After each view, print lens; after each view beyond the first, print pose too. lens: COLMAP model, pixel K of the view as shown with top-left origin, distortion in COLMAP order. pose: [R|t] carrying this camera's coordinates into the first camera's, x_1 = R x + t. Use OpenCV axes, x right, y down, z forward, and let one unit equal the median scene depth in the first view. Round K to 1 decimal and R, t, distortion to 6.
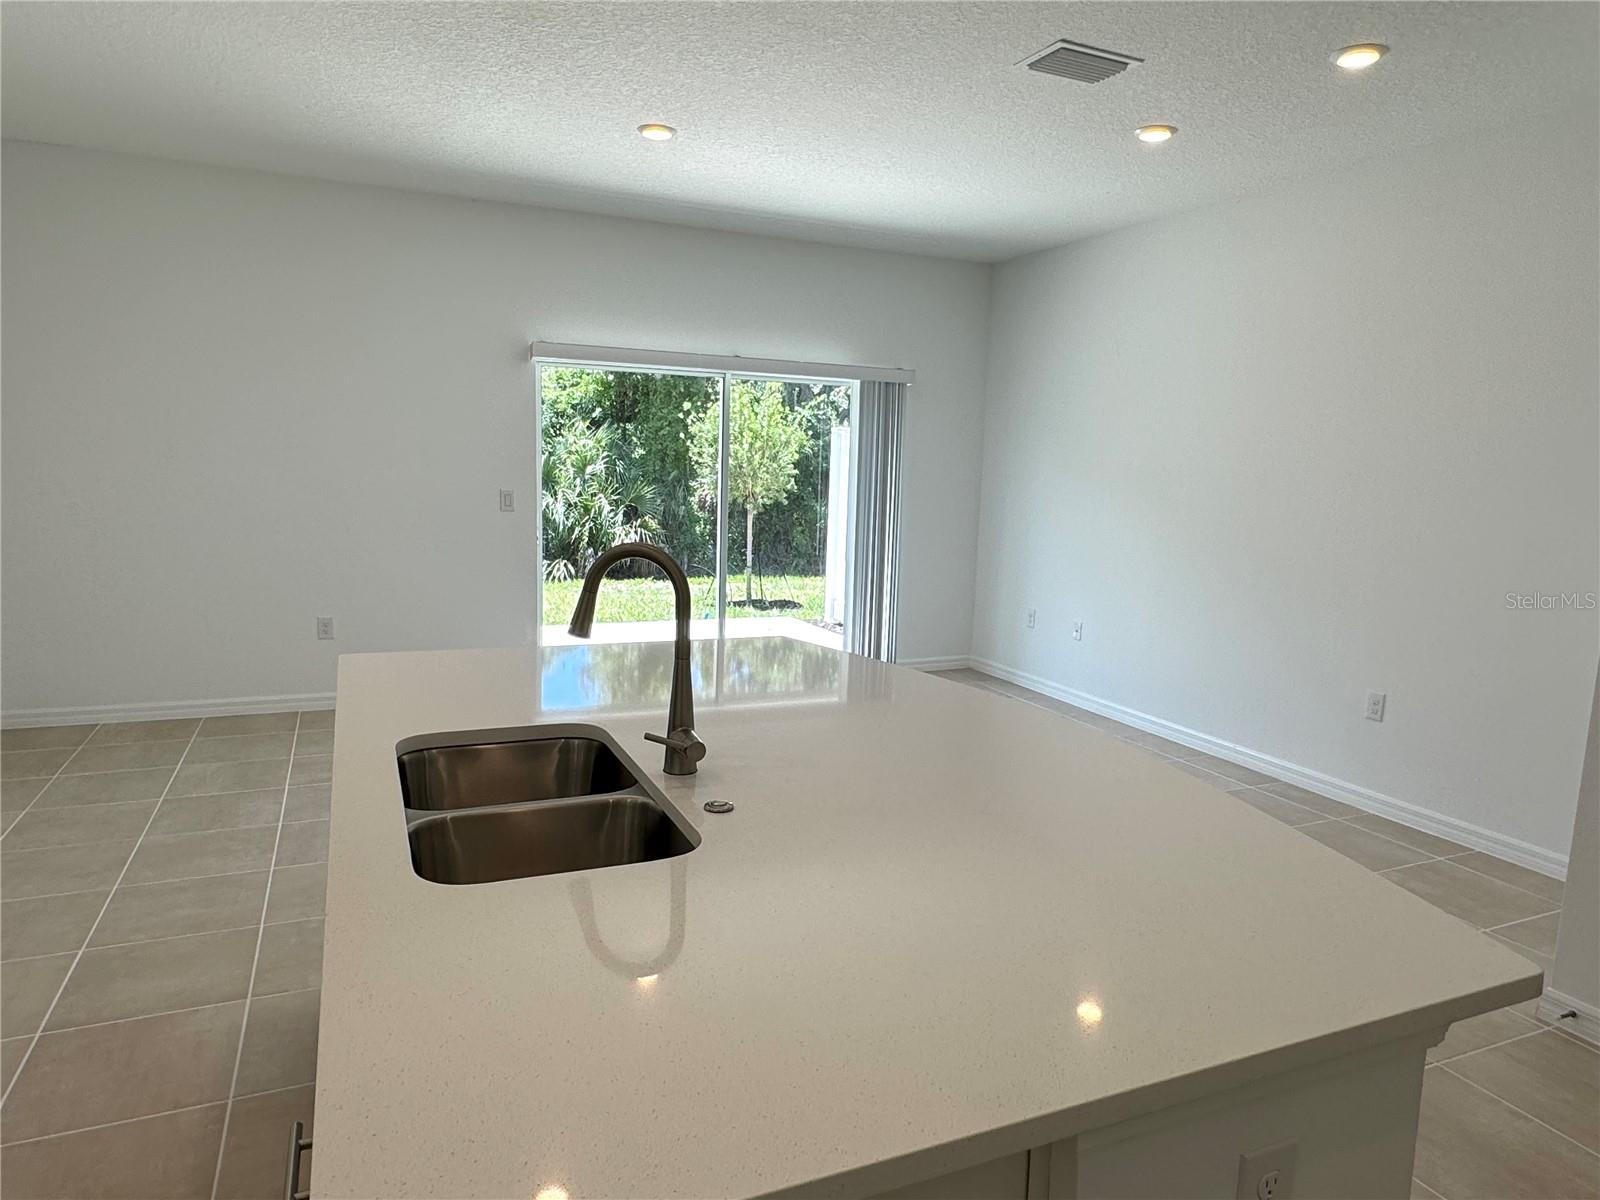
lens RADIAL K [[1011.1, 0, 773.5], [0, 1011.1, 595.3], [0, 0, 1]] dist [-0.004457, 0.003721]
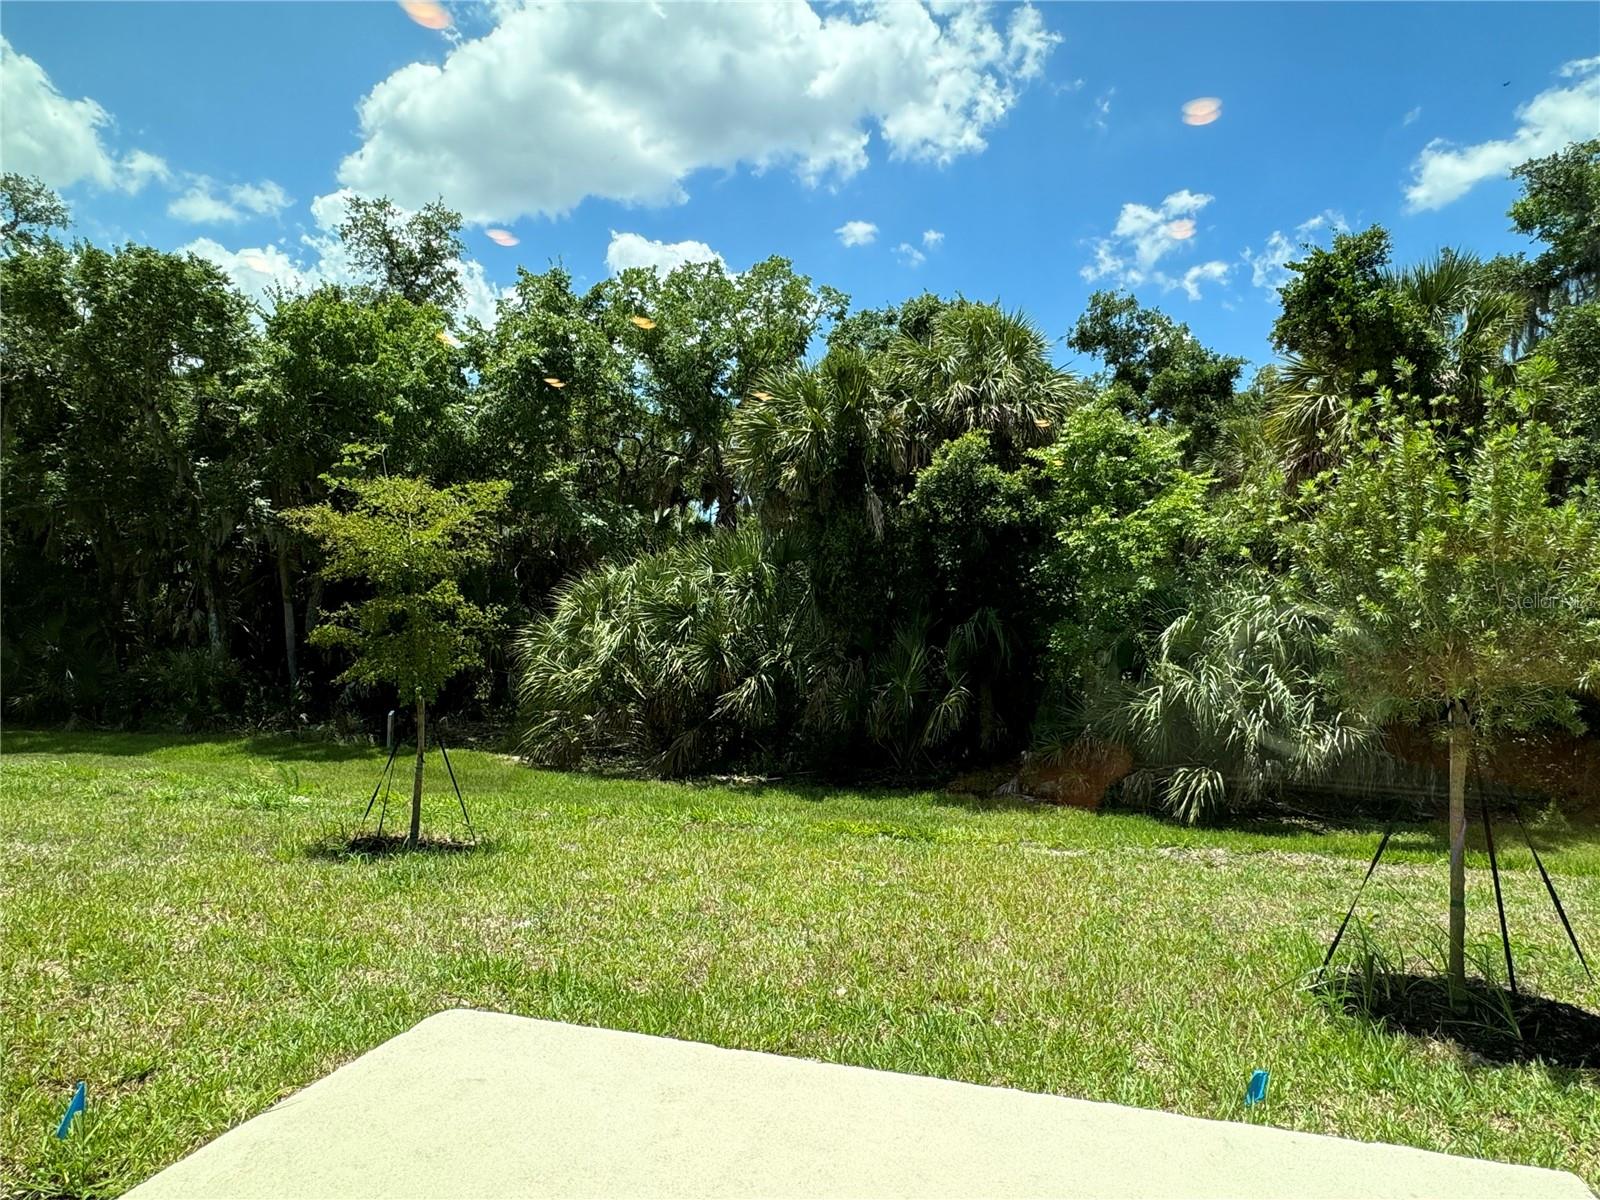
lens RADIAL K [[1011.1, 0, 798.6], [0, 1011.1, 606.9], [0, 0, 1]] dist [-0.004457, 0.003721]
pose [[0.768315, -0.021142, -0.639723, 0.029910], [-0.076347, 0.989292, -0.124389, -0.075999], [0.635502, 0.144411, 0.758474, 0.601733]]
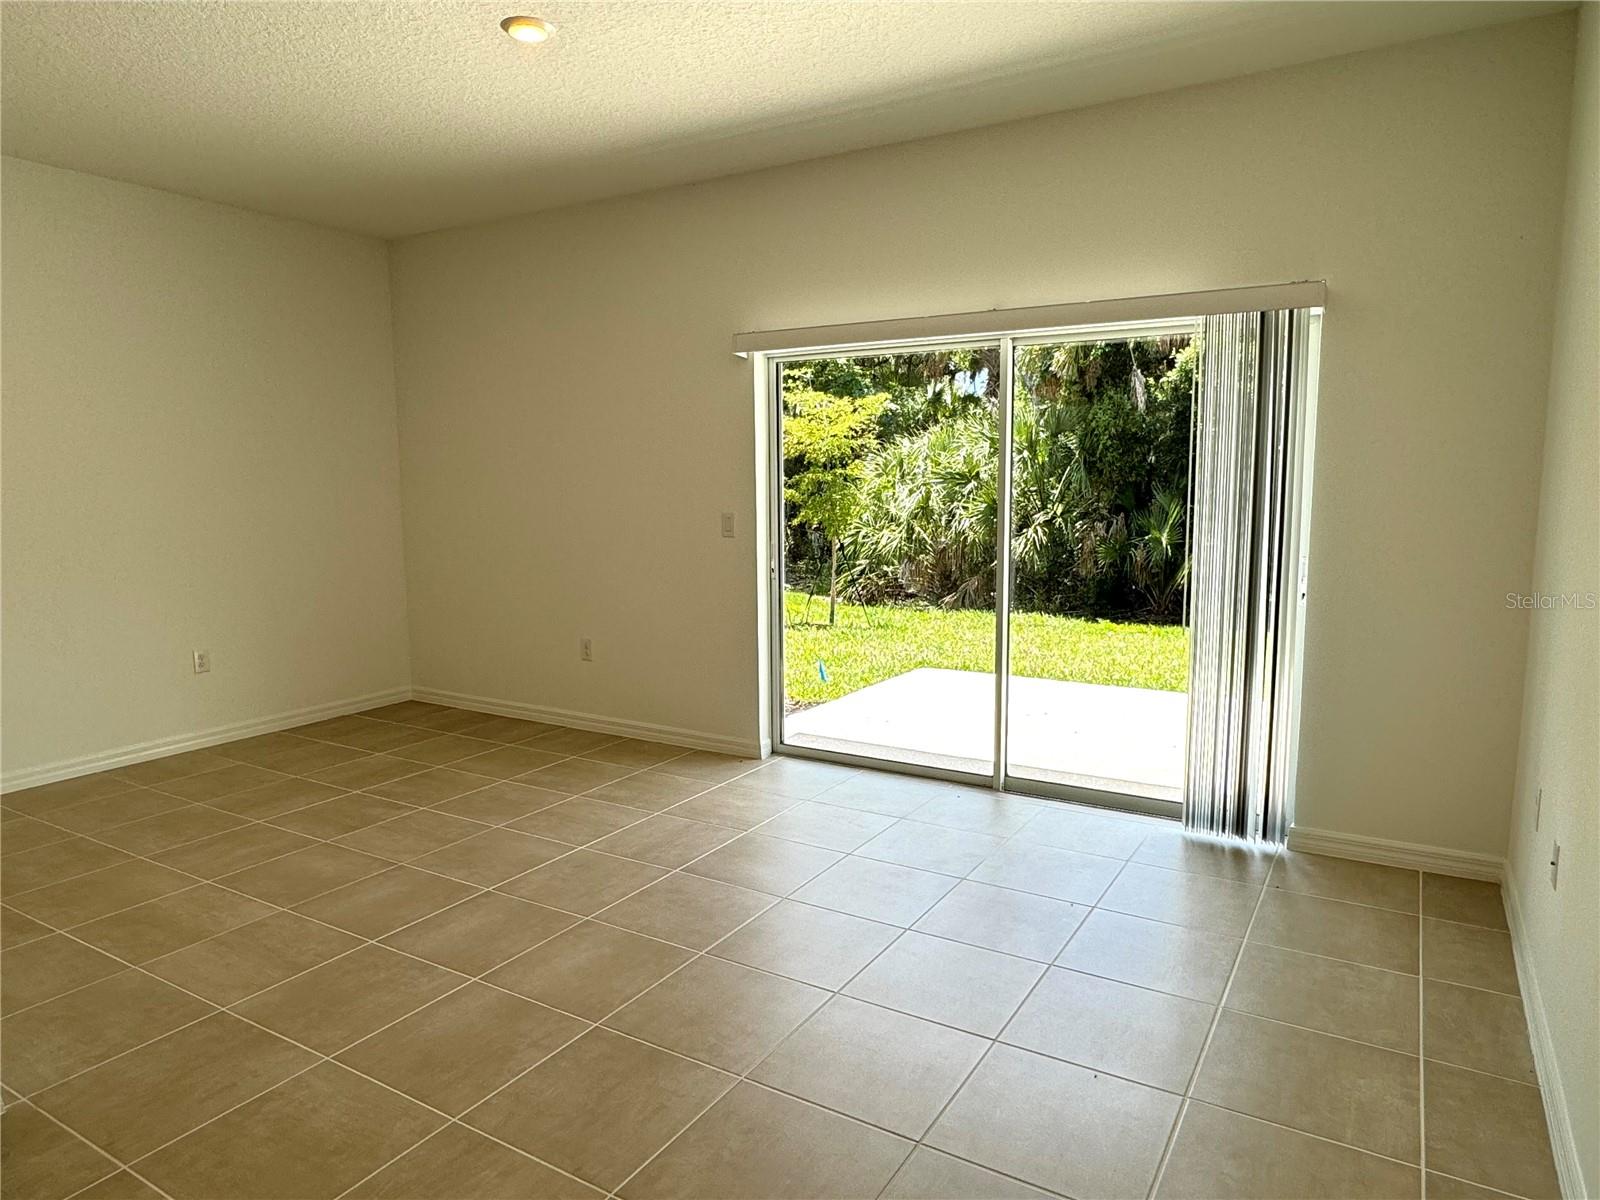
lens RADIAL K [[1011.1, 0, 793.8], [0, 1011.1, 600.6], [0, 0, 1]] dist [-0.004457, 0.003721]
pose [[0.587494, 0.068223, -0.806347, 0.248224], [-0.087628, 0.995944, 0.020420, -0.027976], [0.804470, 0.058662, 0.591090, 0.293060]]
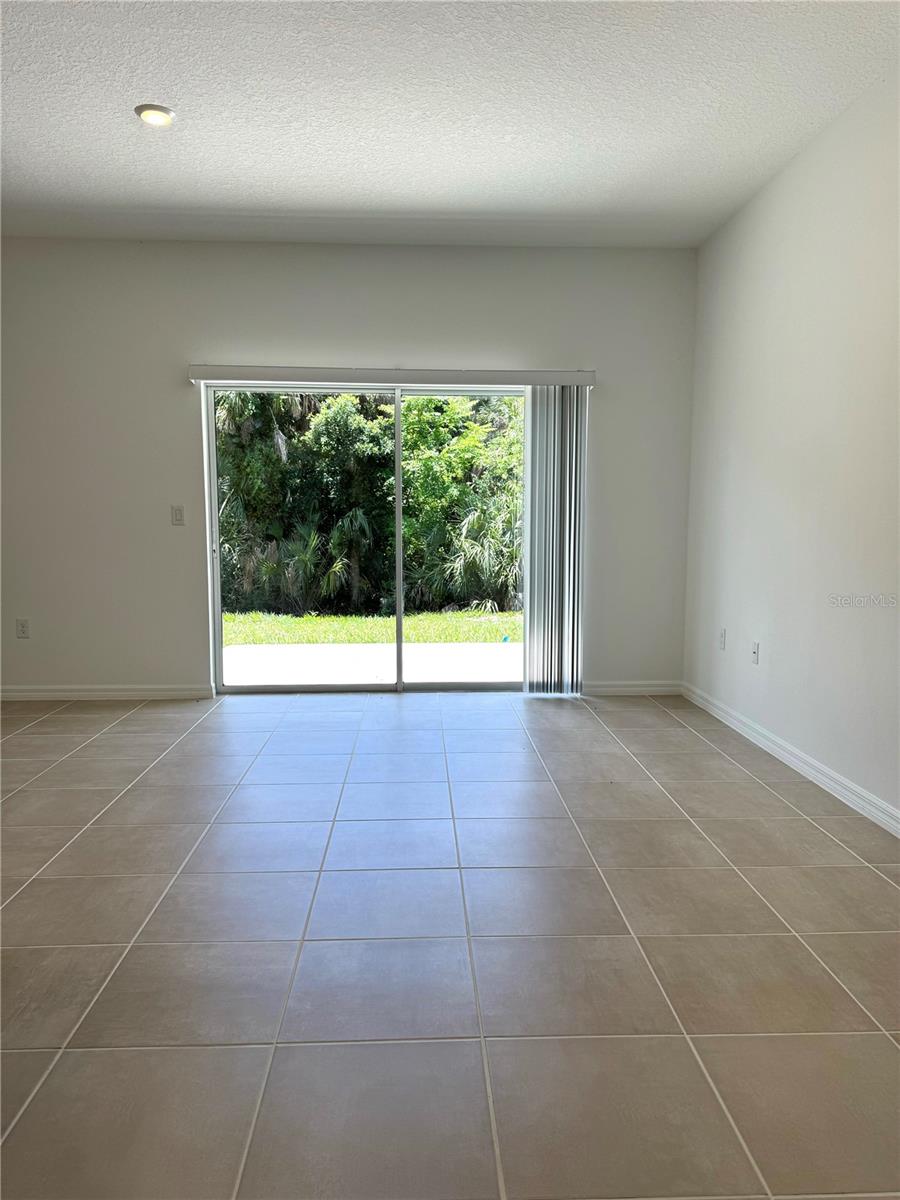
lens RADIAL K [[844.5, 0, 451.8], [0, 844.5, 598.8], [0, 0, 1]] dist [0.068698, -0.082467]
pose [[0.939368, 0.005857, -0.342860, 0.173546], [-0.022627, 0.998734, -0.044934, 0.015995], [0.342162, 0.049968, 0.938311, 0.136859]]
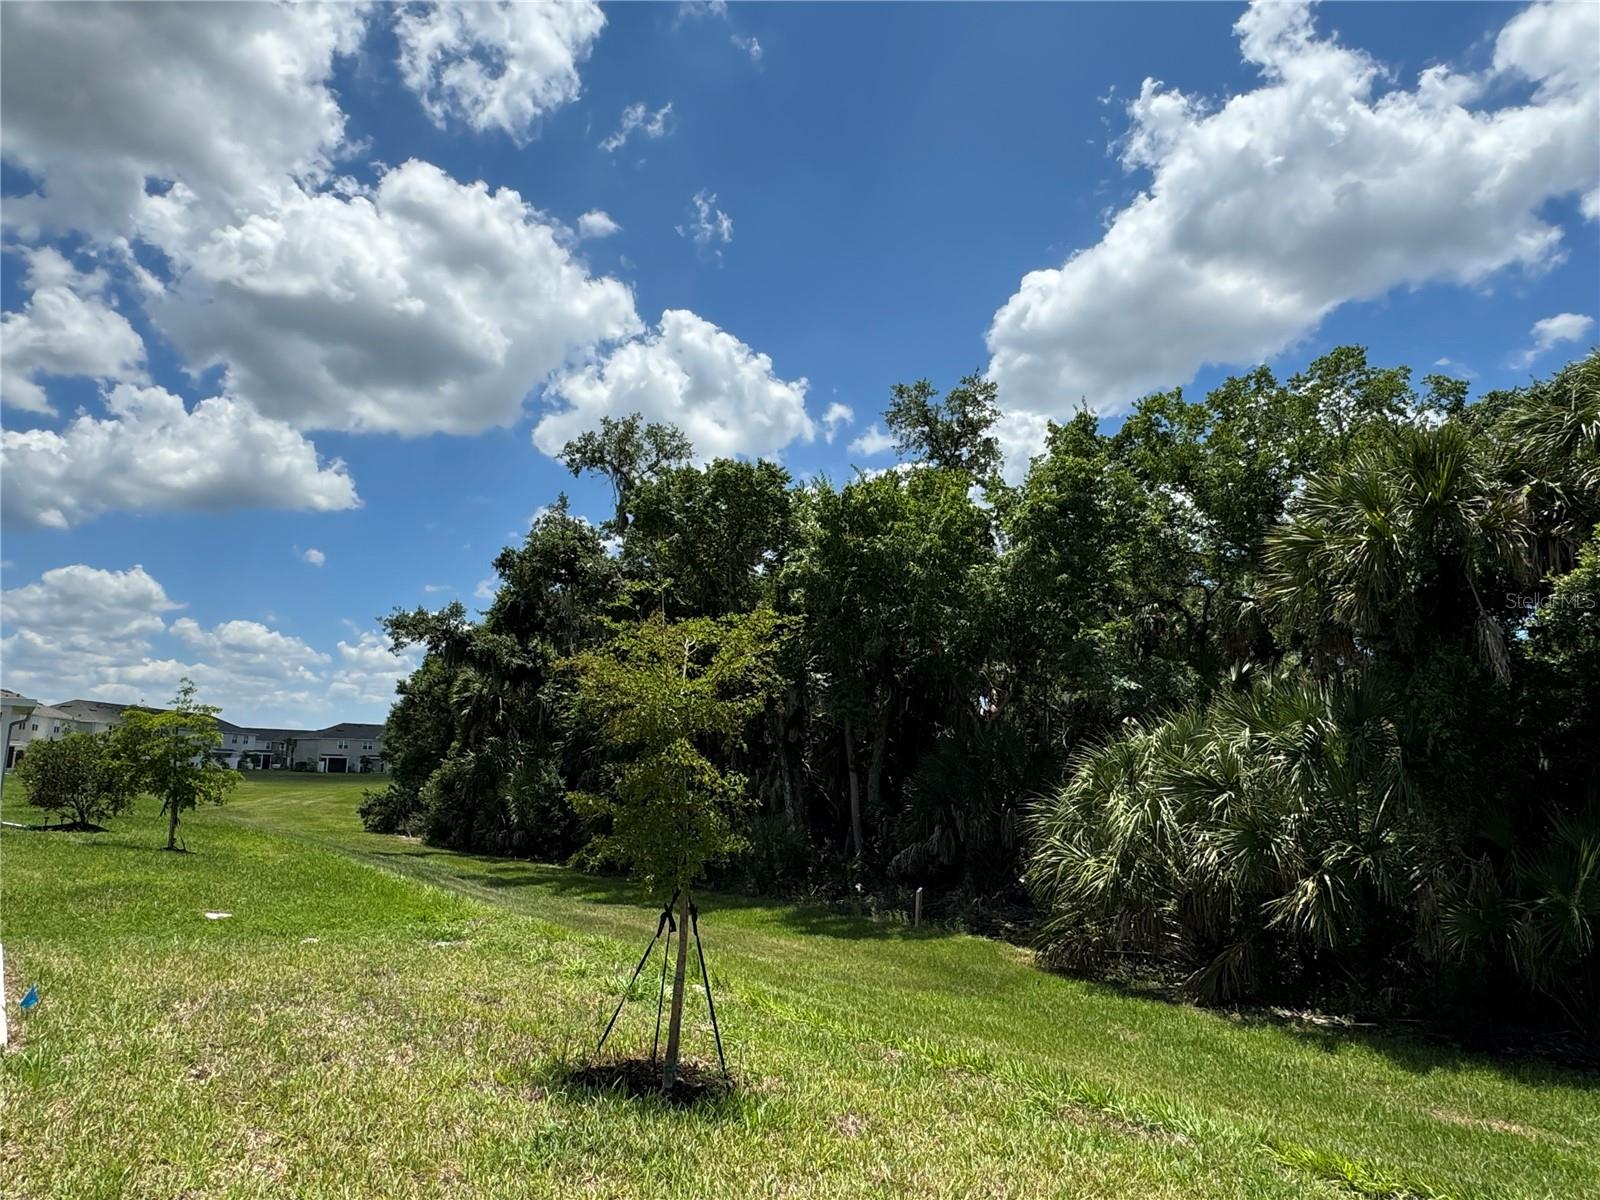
lens RADIAL K [[1011.1, 0, 806.4], [0, 1011.1, 603.8], [0, 0, 1]] dist [-0.004457, 0.003721]
pose [[0.276686, -0.180550, -0.943847, -0.045974], [-0.142491, 0.963625, -0.226104, -0.115189], [0.950337, 0.197050, 0.240894, 0.876715]]
